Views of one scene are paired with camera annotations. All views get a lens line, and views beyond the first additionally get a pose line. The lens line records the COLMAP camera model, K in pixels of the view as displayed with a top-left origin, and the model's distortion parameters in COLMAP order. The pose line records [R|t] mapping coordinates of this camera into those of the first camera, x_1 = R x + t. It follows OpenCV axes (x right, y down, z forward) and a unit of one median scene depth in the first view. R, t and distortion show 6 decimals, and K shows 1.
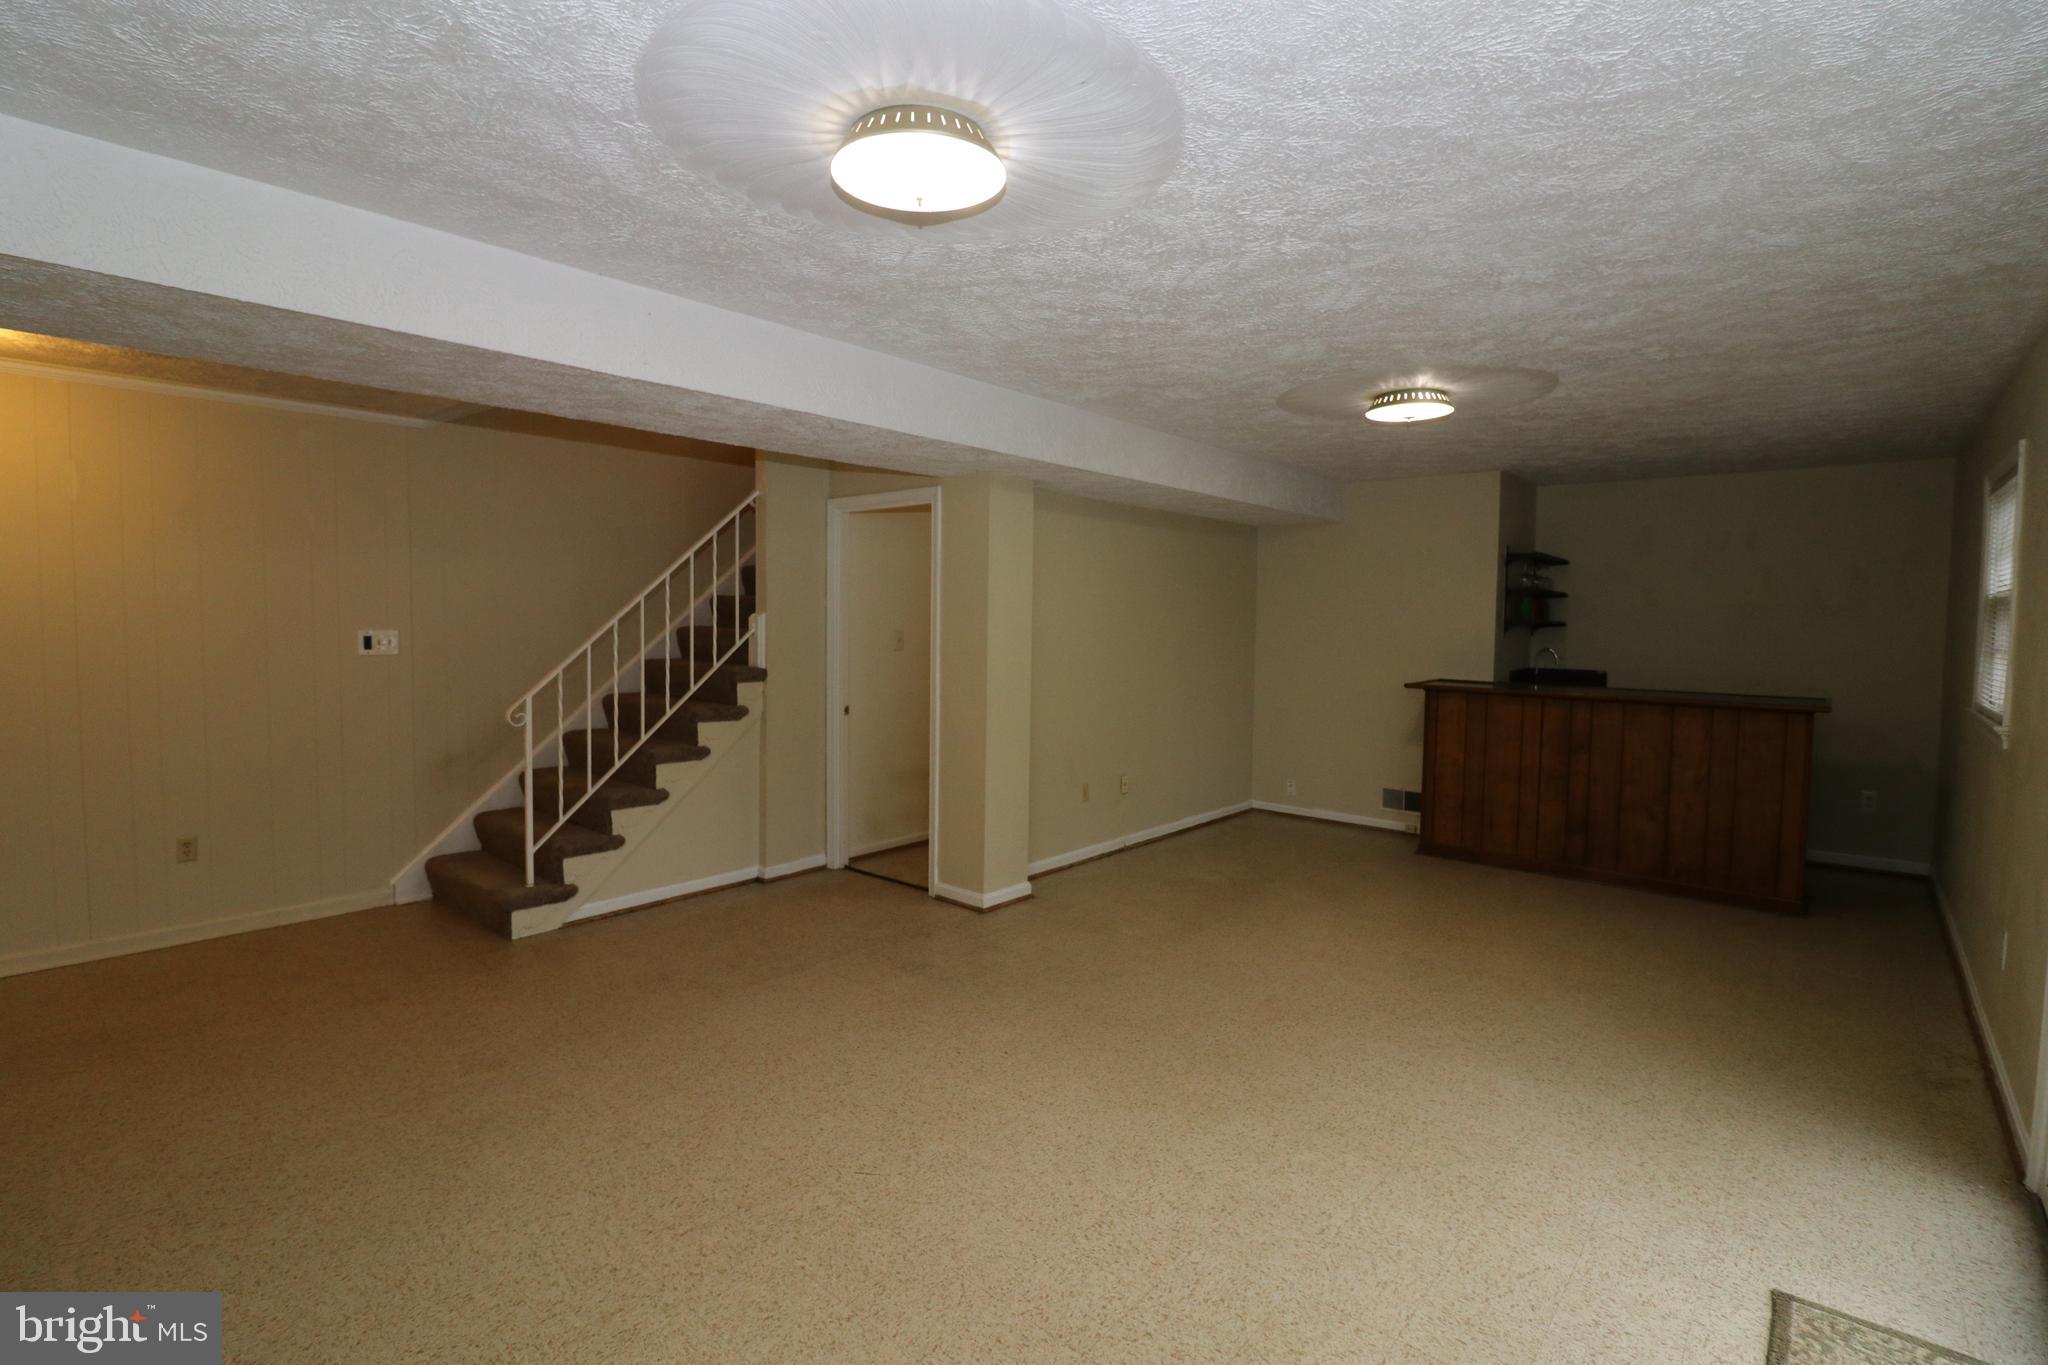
lens RADIAL K [[954.4, 0, 1006.3], [0, 954.4, 677.7], [0, 0, 1]] dist [-0.005182, -0.005789]
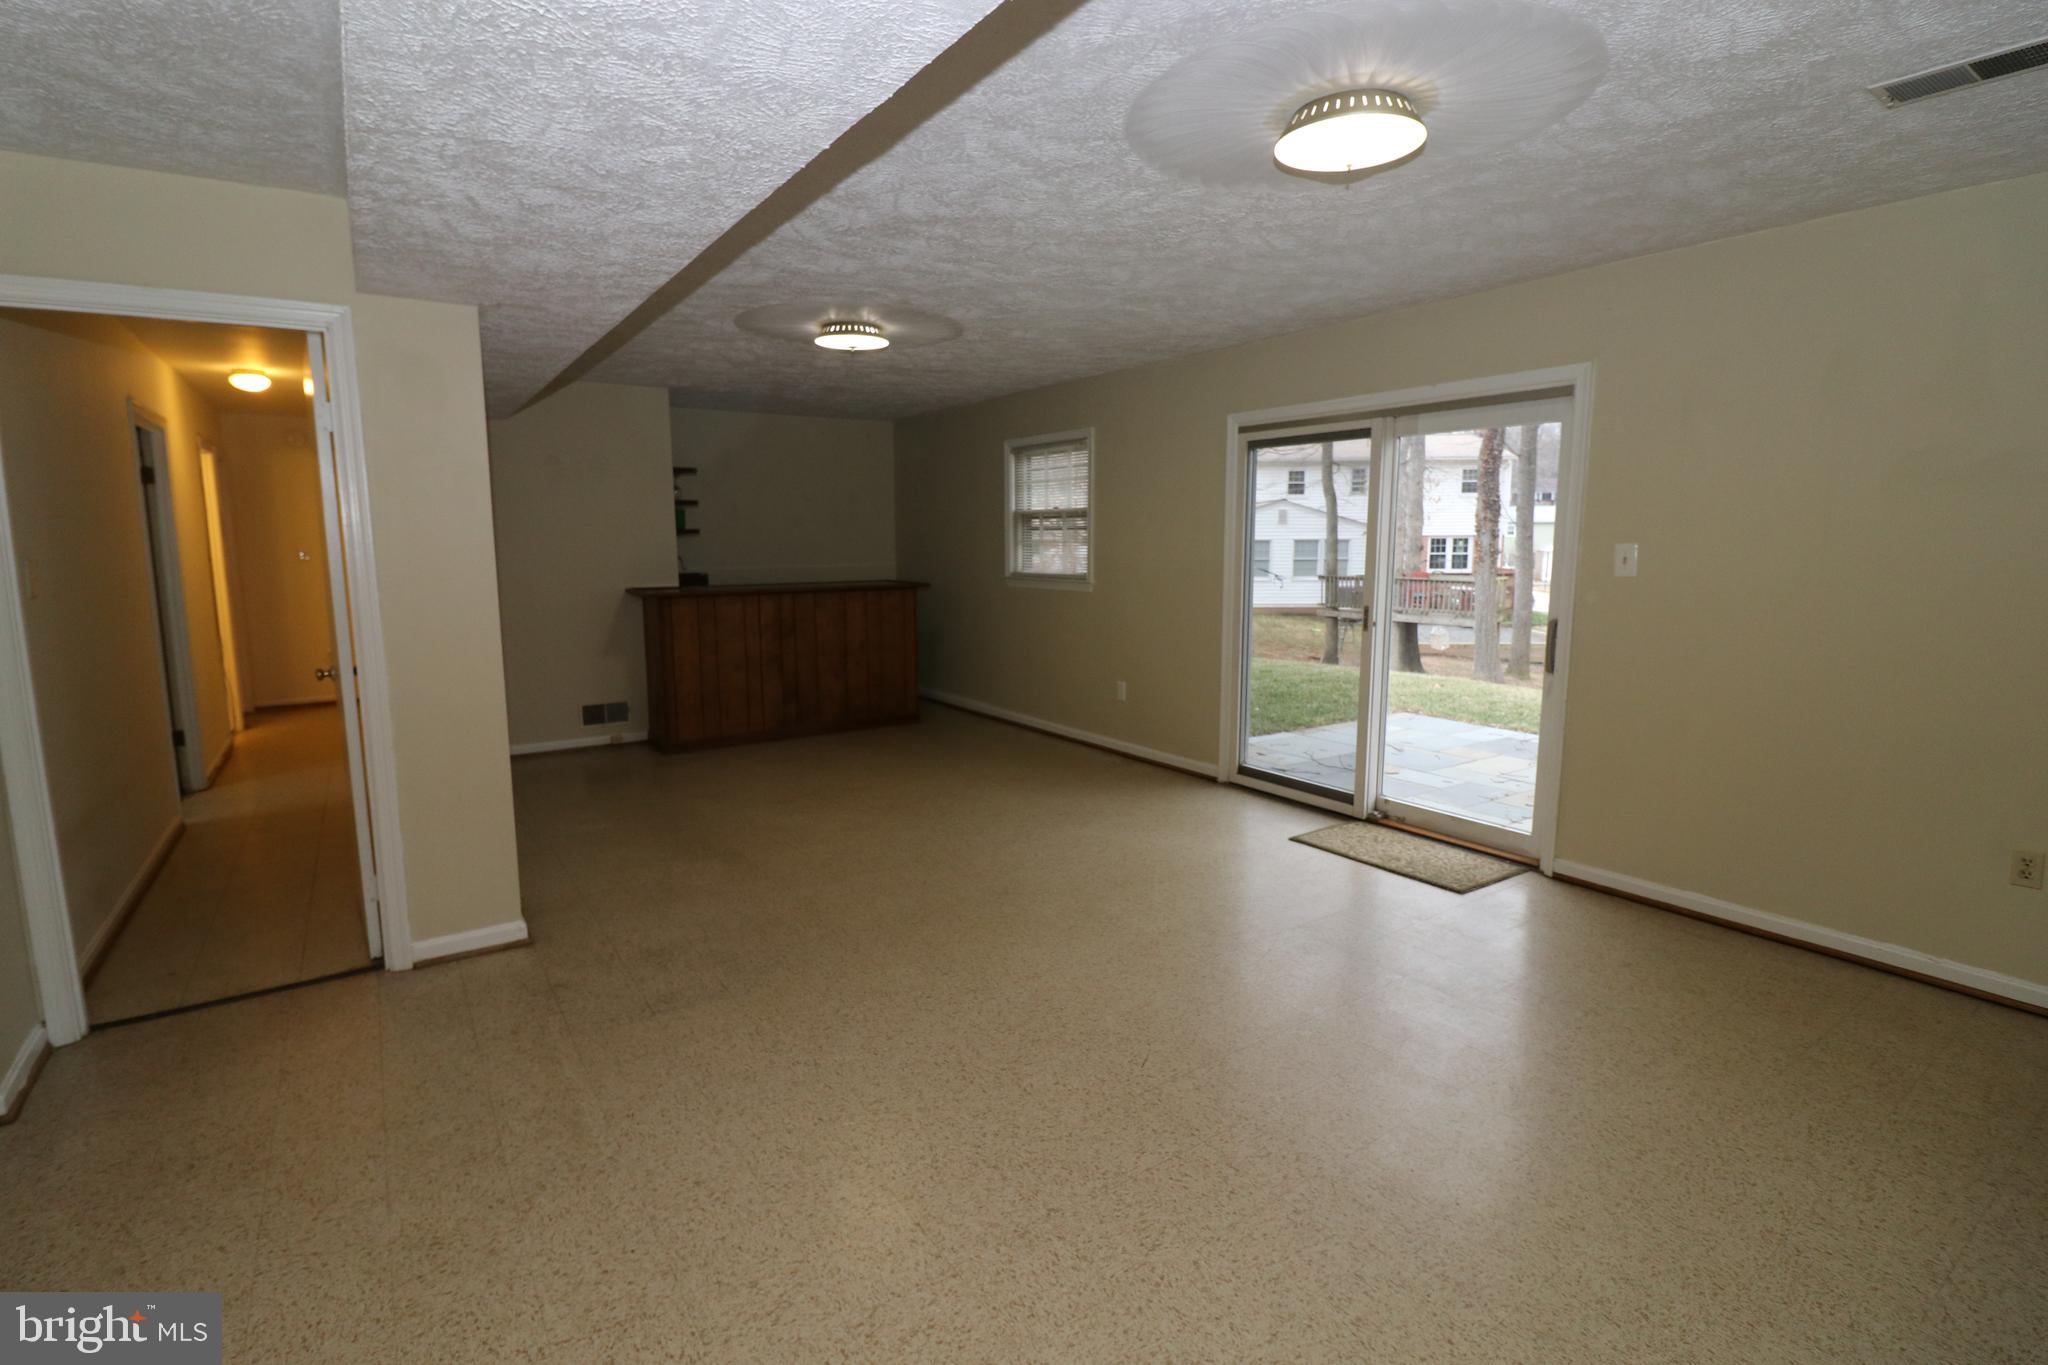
lens RADIAL K [[954.4, 0, 1020.1], [0, 954.4, 663.7], [0, 0, 1]] dist [-0.005182, -0.005789]
pose [[0.243720, -0.144925, 0.958956, -0.676594], [0.072435, 0.988731, 0.131016, -0.034394], [-0.967137, 0.037530, 0.251471, 0.517077]]
